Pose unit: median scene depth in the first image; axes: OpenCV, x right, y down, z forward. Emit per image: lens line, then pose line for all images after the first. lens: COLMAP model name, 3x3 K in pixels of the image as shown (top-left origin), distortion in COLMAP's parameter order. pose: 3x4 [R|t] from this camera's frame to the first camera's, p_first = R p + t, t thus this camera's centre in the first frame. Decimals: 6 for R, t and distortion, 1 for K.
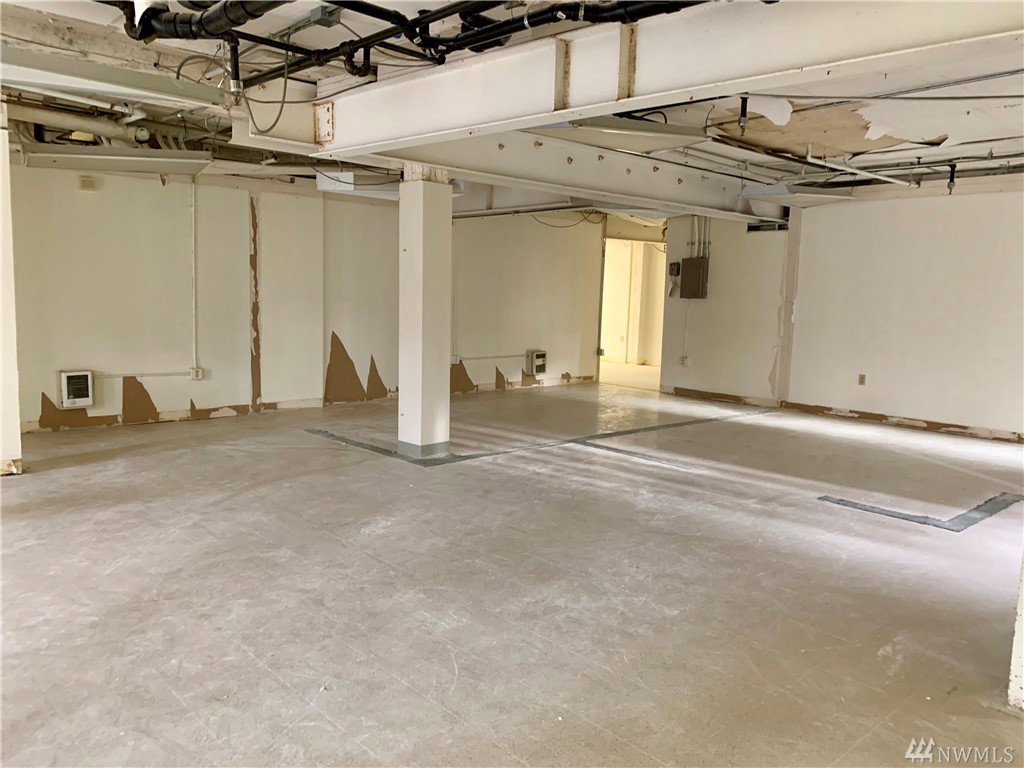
lens RADIAL K [[777.2, 0, 506.1], [0, 777.2, 368.6], [0, 0, 1]] dist [0.036854, -0.036838]
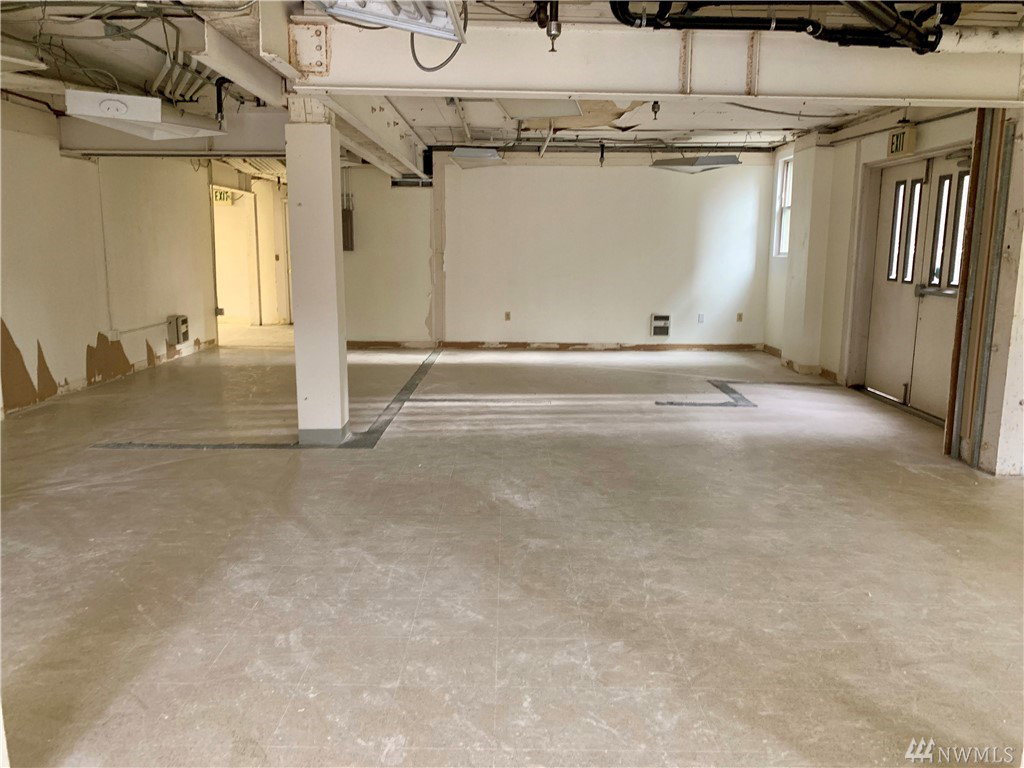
lens RADIAL K [[777.2, 0, 506.1], [0, 777.2, 368.6], [0, 0, 1]] dist [0.036854, -0.036838]
pose [[0.680256, -0.135989, 0.720249, -0.819552], [0.085678, 0.990655, 0.106123, -0.062877], [-0.727950, -0.010481, 0.685550, 0.334980]]
